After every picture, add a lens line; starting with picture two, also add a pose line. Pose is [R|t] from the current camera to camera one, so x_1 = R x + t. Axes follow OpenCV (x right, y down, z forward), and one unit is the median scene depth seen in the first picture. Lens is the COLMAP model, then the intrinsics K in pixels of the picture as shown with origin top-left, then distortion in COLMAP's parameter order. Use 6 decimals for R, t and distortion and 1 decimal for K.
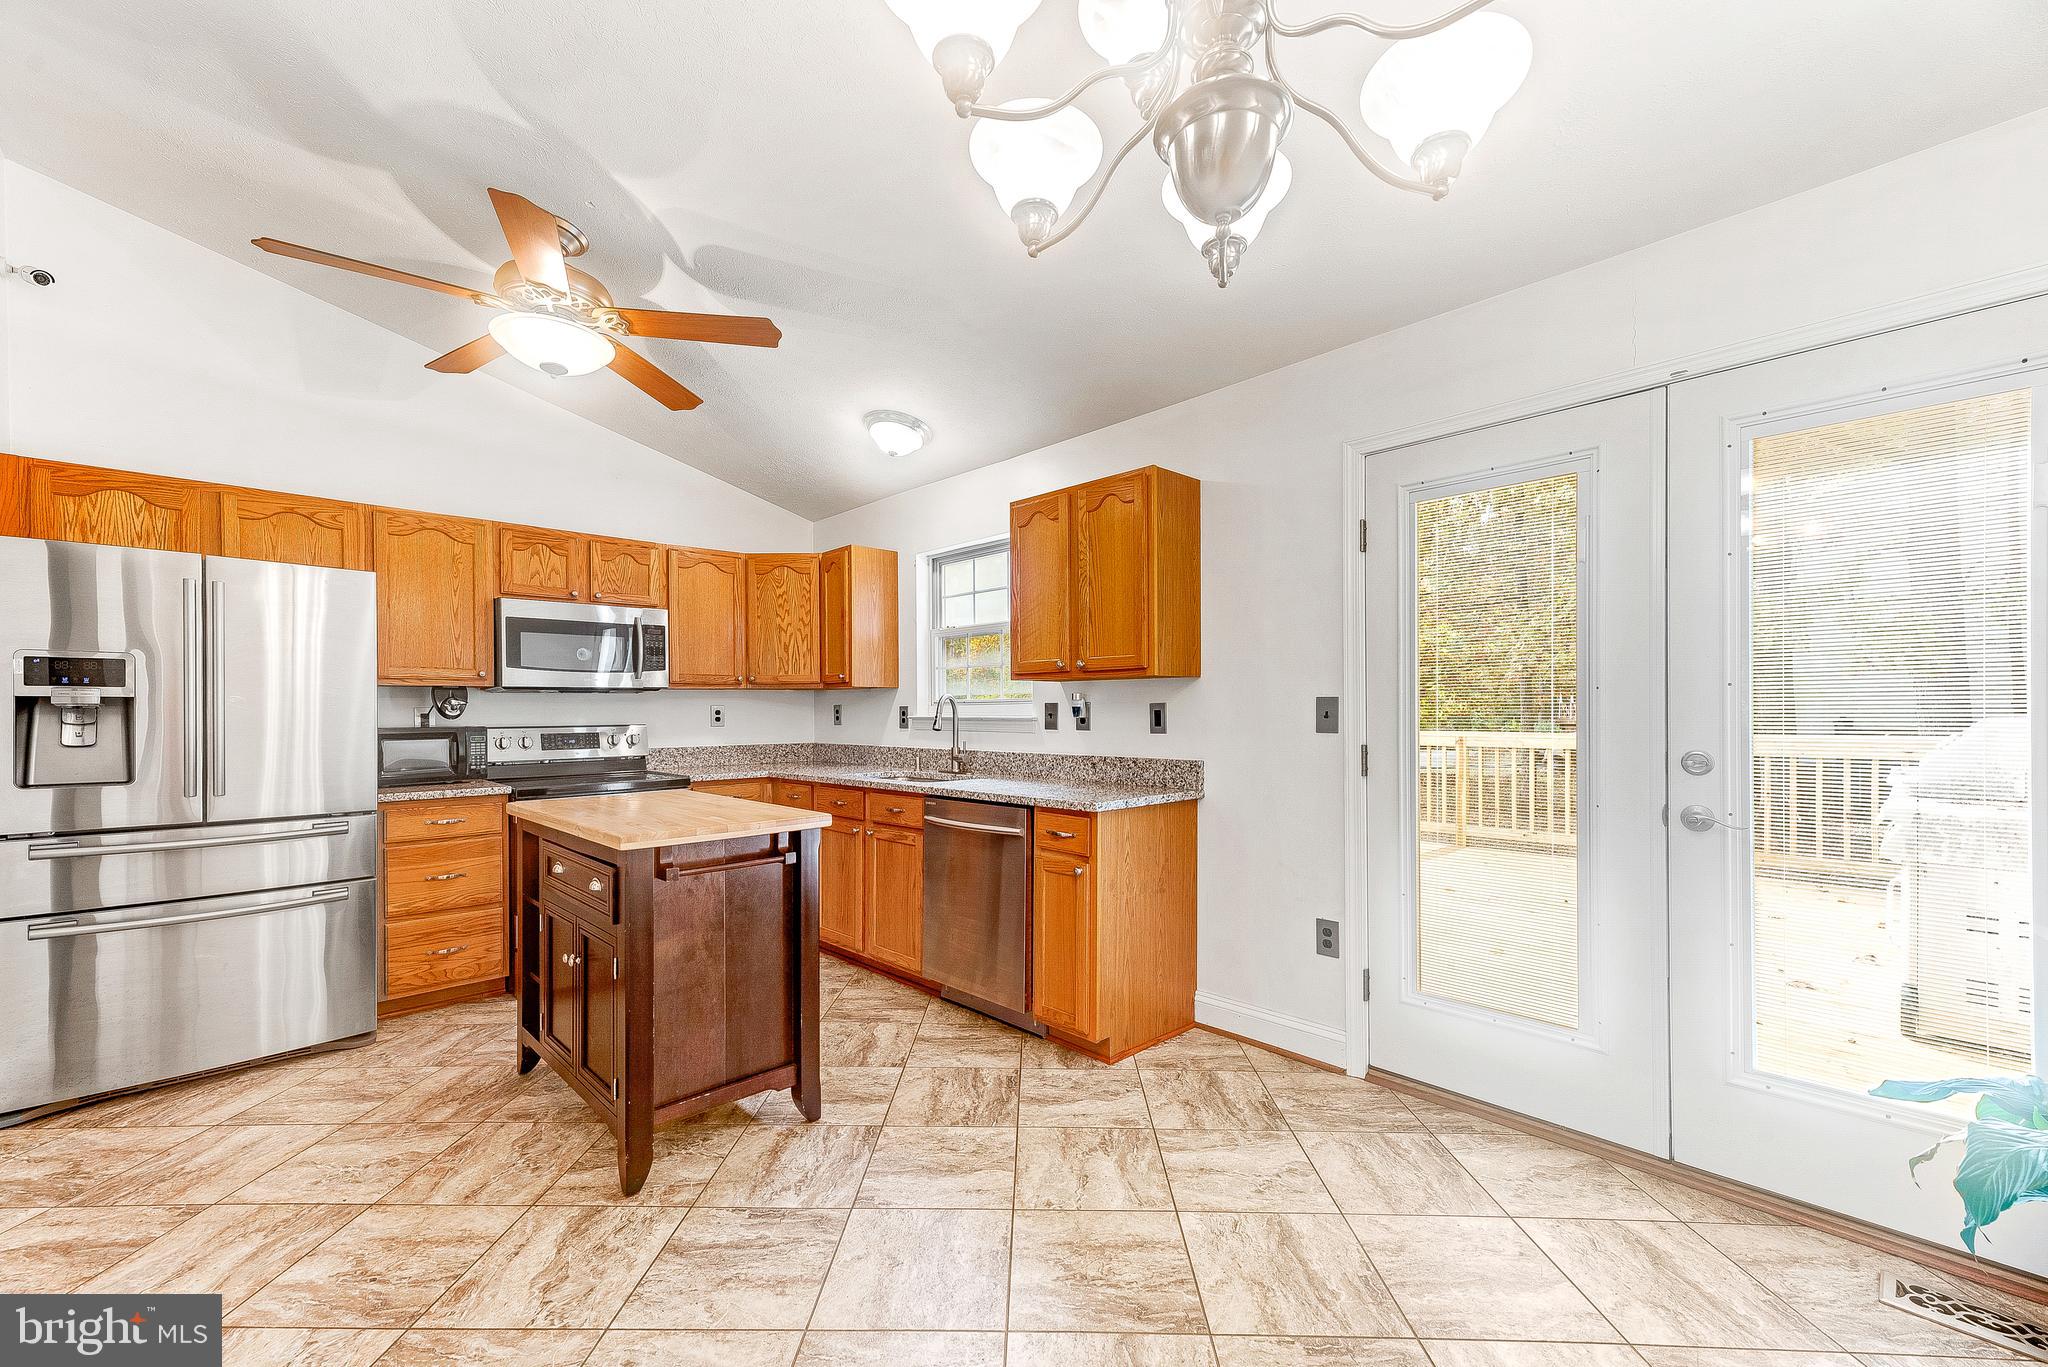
lens RADIAL K [[830.0, 0, 1024.9], [0, 830.0, 718.0], [0, 0, 1]] dist [0.012267, 0.000189]
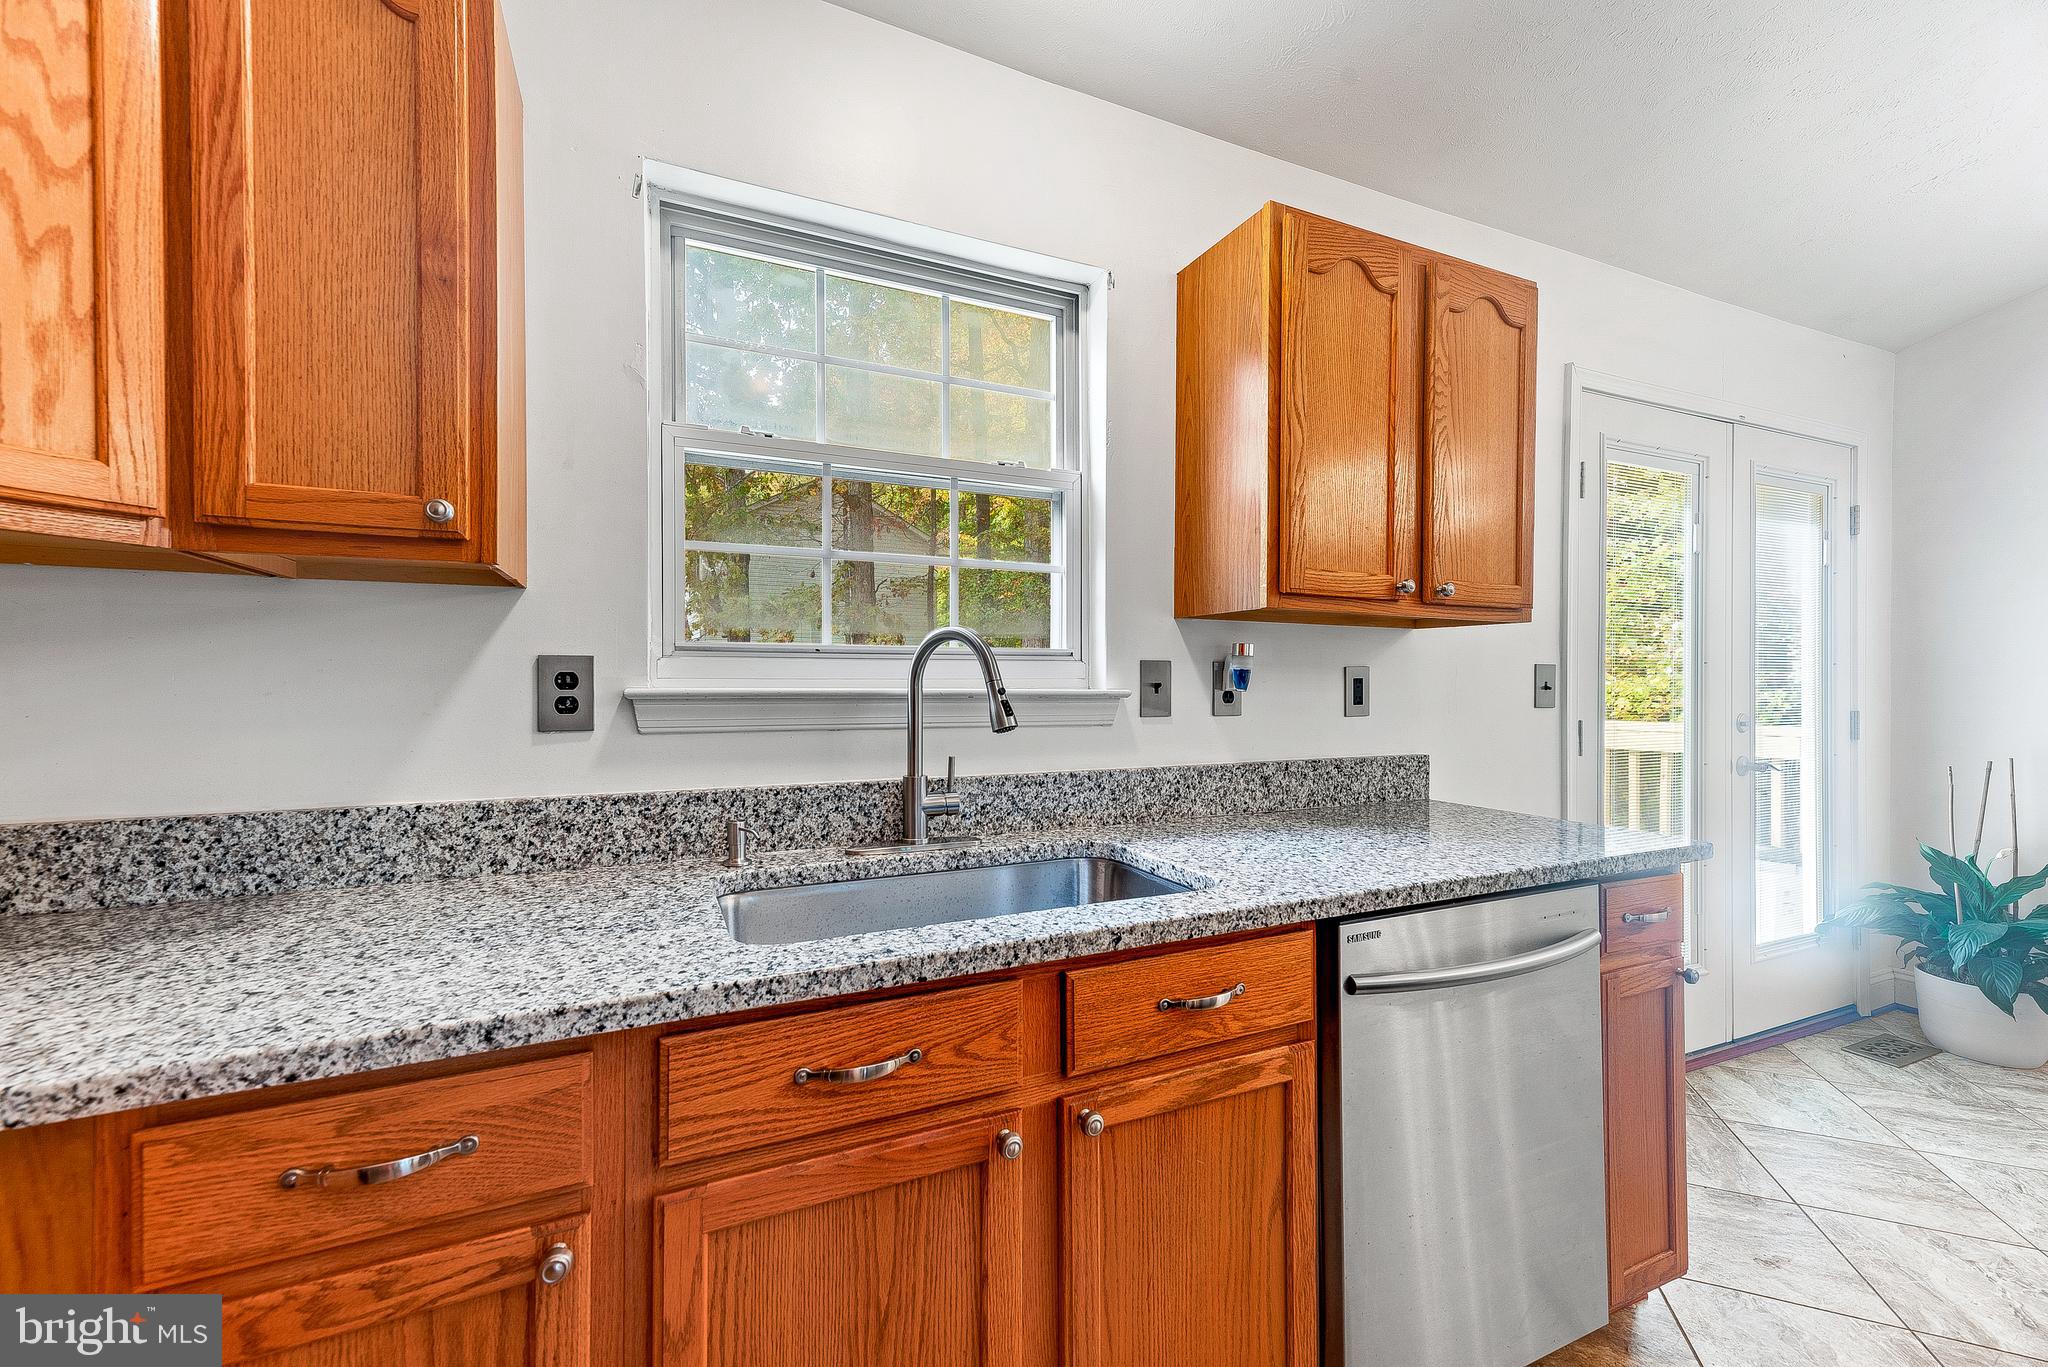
lens RADIAL K [[830.0, 0, 1025.6], [0, 830.0, 683.3], [0, 0, 1]] dist [0.012267, 0.000189]
pose [[0.338260, 0.001812, 0.941051, -0.472038], [0.002841, 0.999992, -0.002947, -0.004105], [-0.941049, 0.003670, 0.338252, 0.968356]]
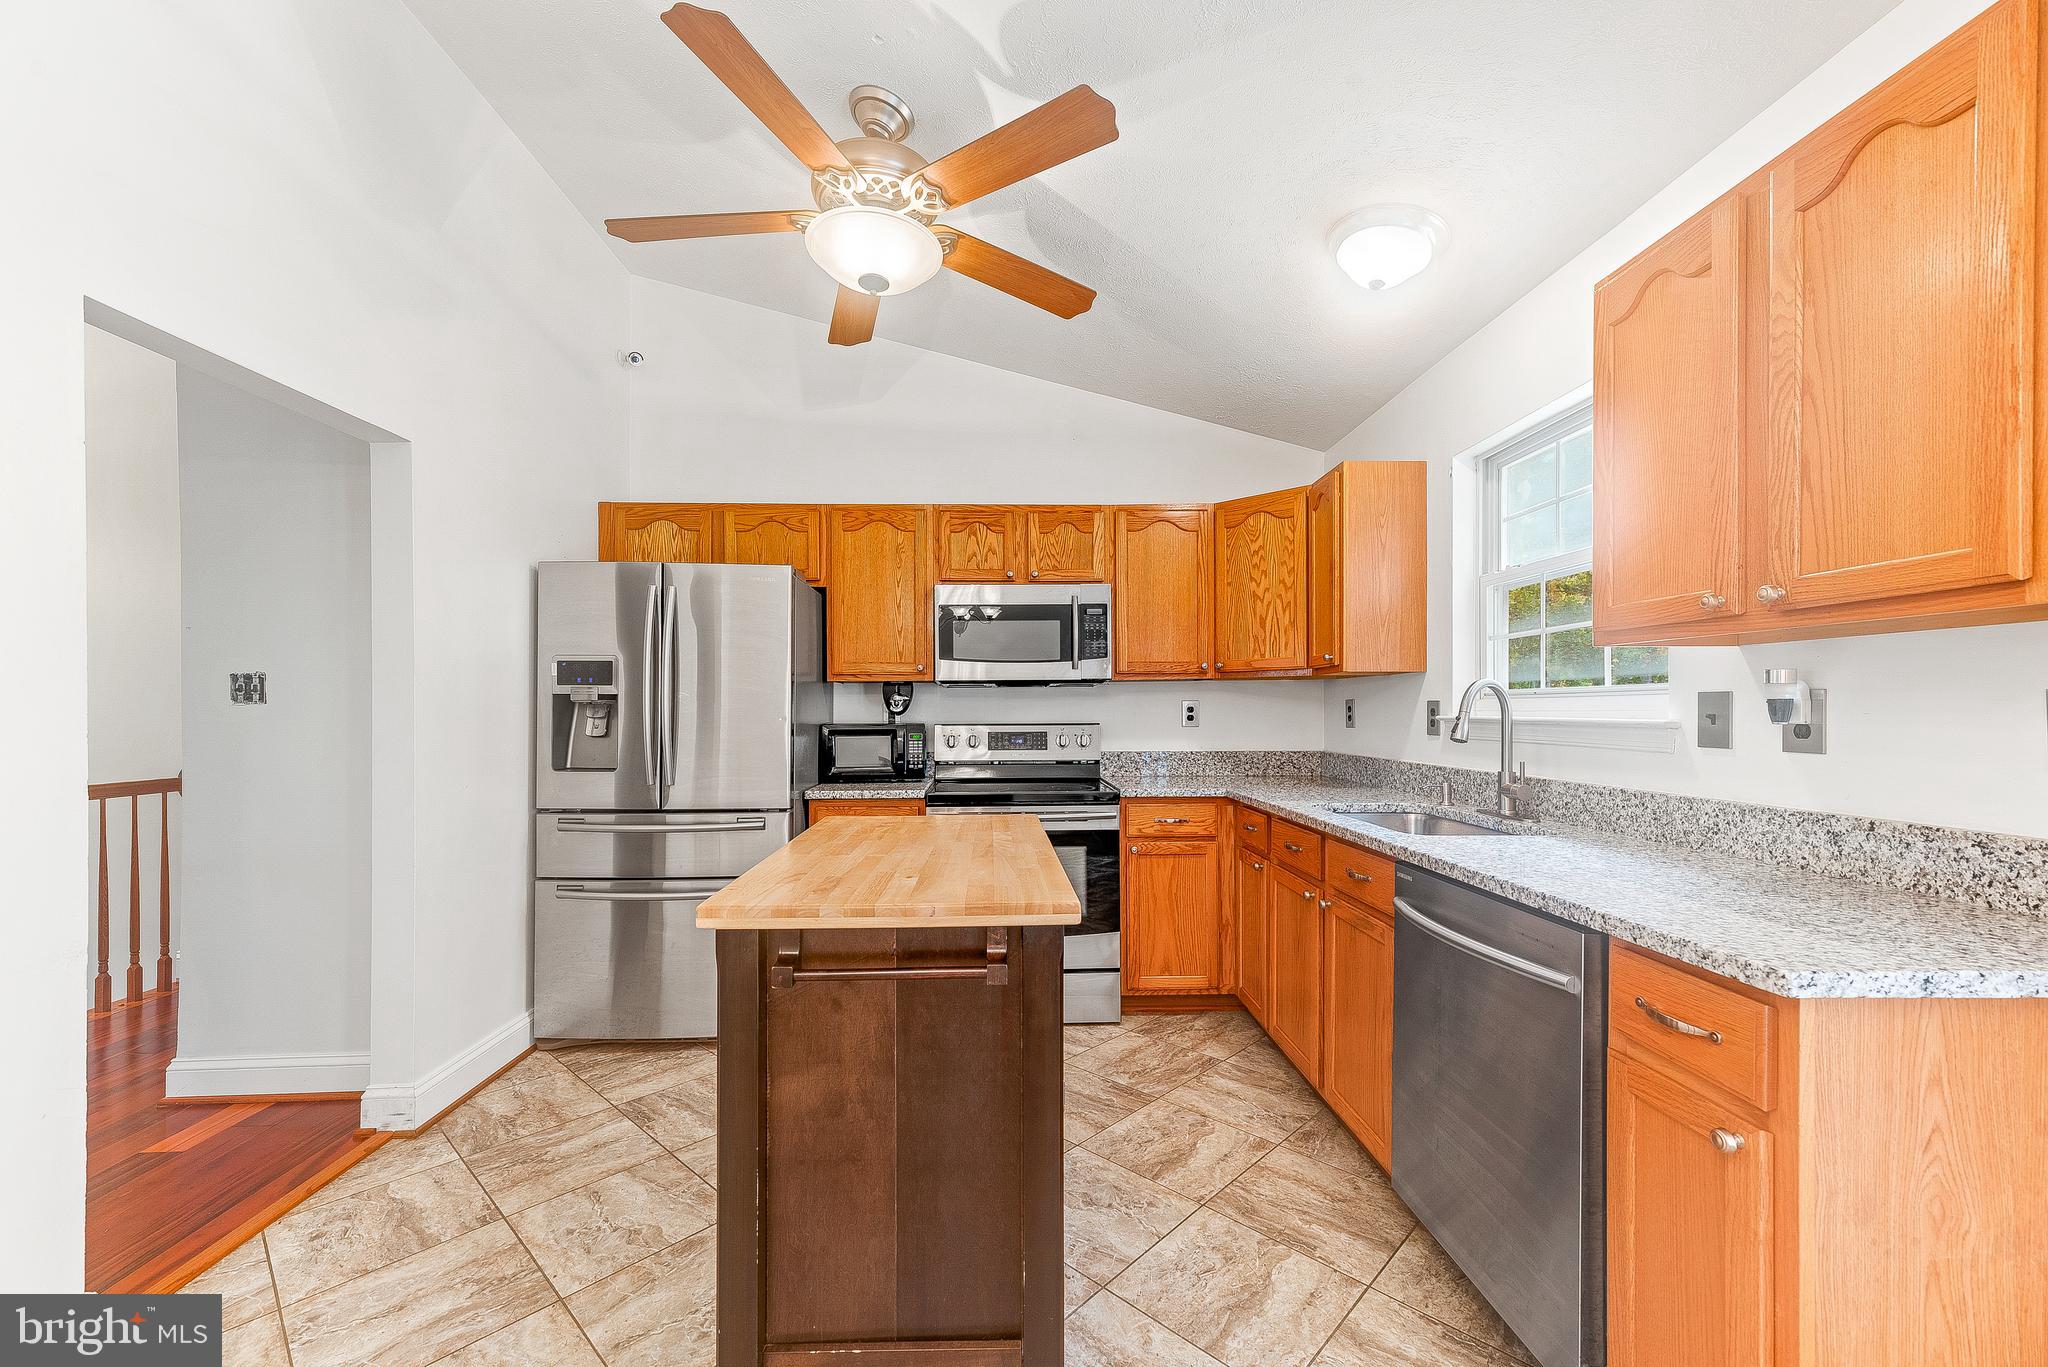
lens RADIAL K [[830.0, 0, 1013.1], [0, 830.0, 709.4], [0, 0, 1]] dist [0.012267, 0.000189]
pose [[0.734274, 0.003493, -0.678844, 0.066266], [-0.007697, 0.999965, -0.003180, -0.003747], [0.678809, 0.007561, 0.734276, 0.401137]]
